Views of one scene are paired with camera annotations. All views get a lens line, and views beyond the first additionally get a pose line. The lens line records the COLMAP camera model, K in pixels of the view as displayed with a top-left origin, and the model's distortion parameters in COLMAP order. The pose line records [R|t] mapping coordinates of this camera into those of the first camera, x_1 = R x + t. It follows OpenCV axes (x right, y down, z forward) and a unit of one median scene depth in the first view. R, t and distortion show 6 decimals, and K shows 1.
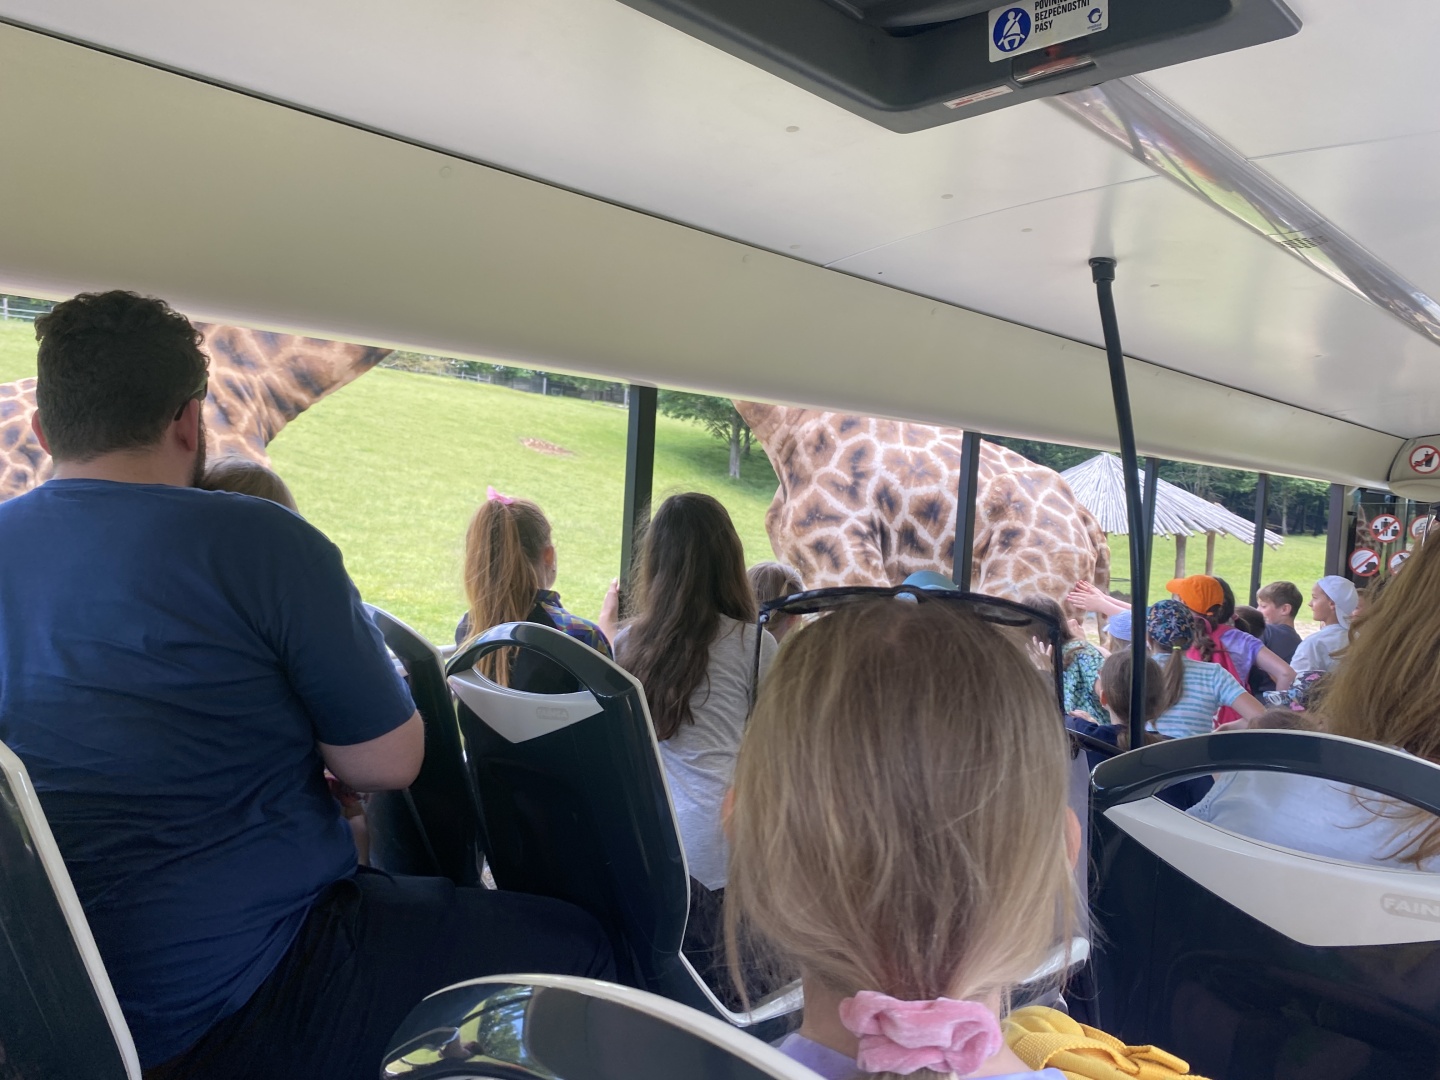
lens RADIAL K [[1075.6, 0, 720.0], [0, 1075.6, 540.0], [0, 0, 1]] dist [-0.000654, 0.000564]
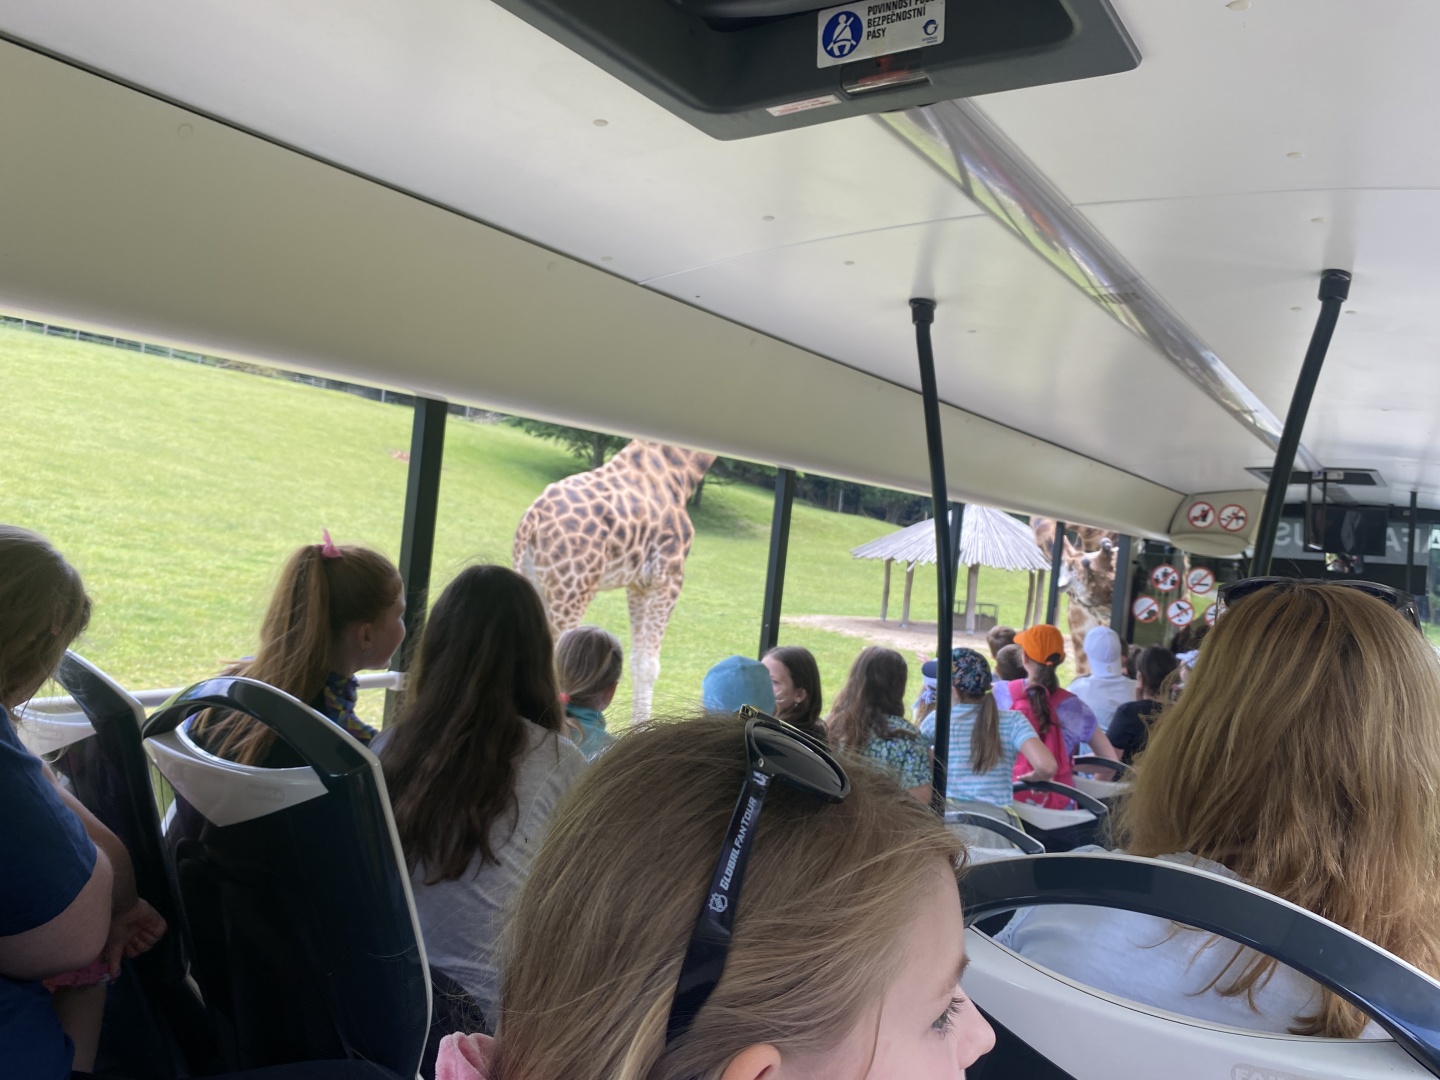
lens RADIAL K [[1075.6, 0, 720.0], [0, 1075.6, 540.0], [0, 0, 1]] dist [-0.000654, 0.000564]
pose [[0.984992, 0.043238, 0.167097, 0.033132], [-0.039623, 0.998904, -0.024906, -0.019037], [-0.167991, 0.017911, 0.985626, 0.118342]]
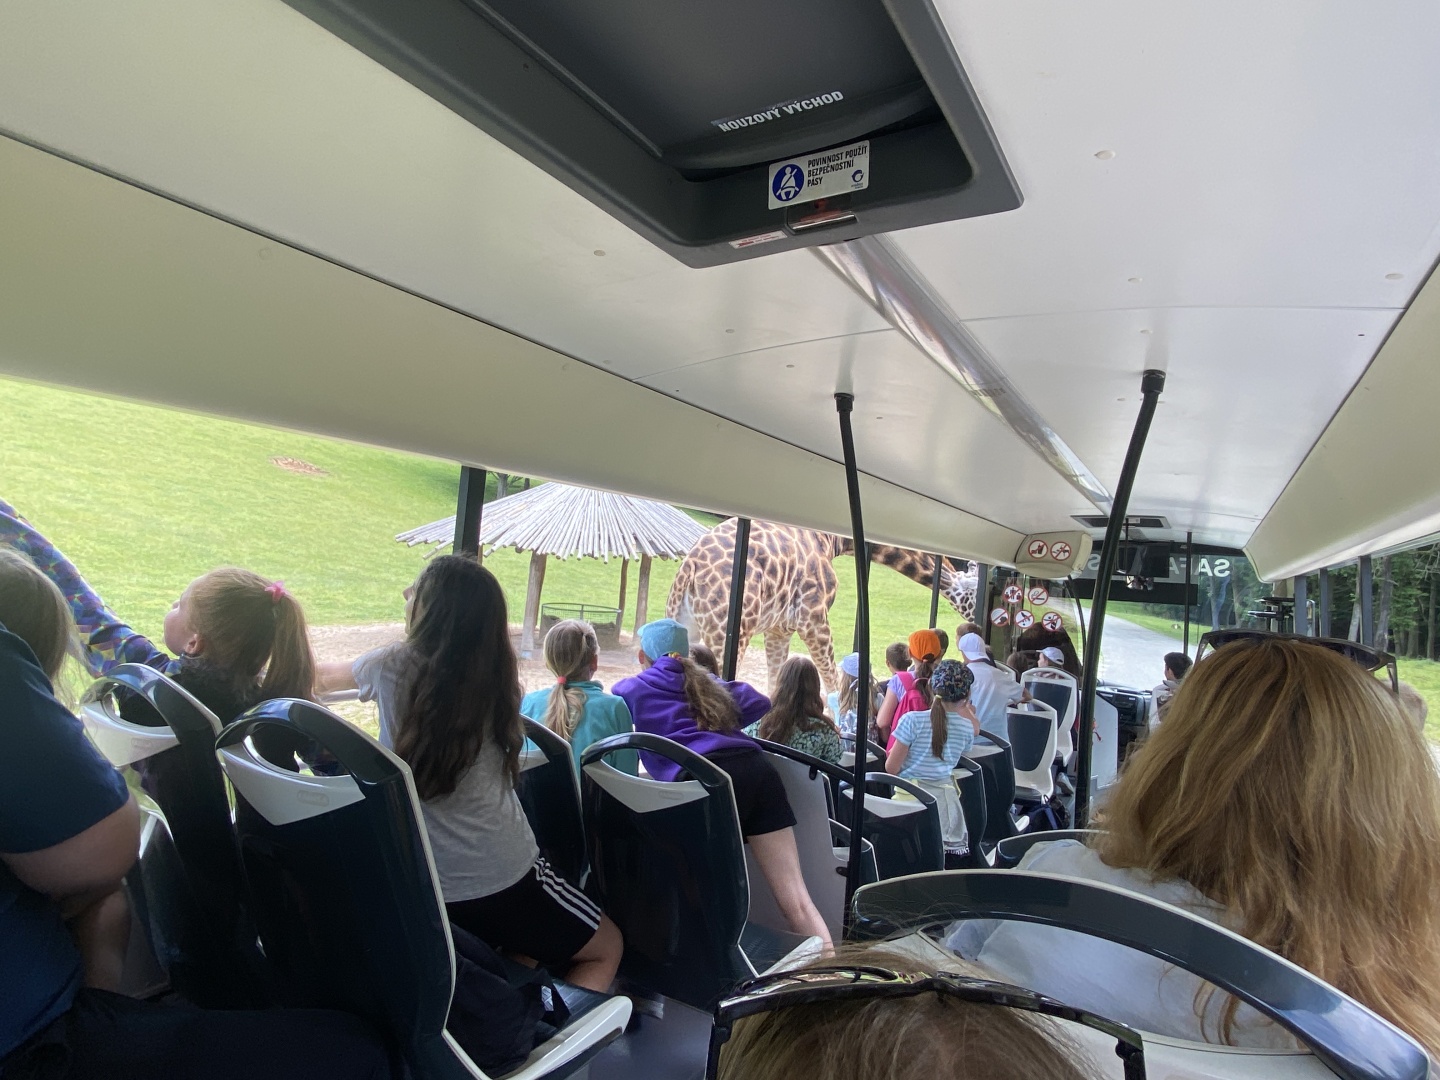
lens RADIAL K [[759.0, 0, 723.7], [0, 759.0, 551.8], [0, 0, 1]] dist [0.027297, -0.000141]
pose [[0.978303, 0.040609, 0.203160, 0.047987], [-0.031859, 0.998426, -0.046156, -0.033867], [-0.204715, 0.038683, 0.978057, 0.205739]]
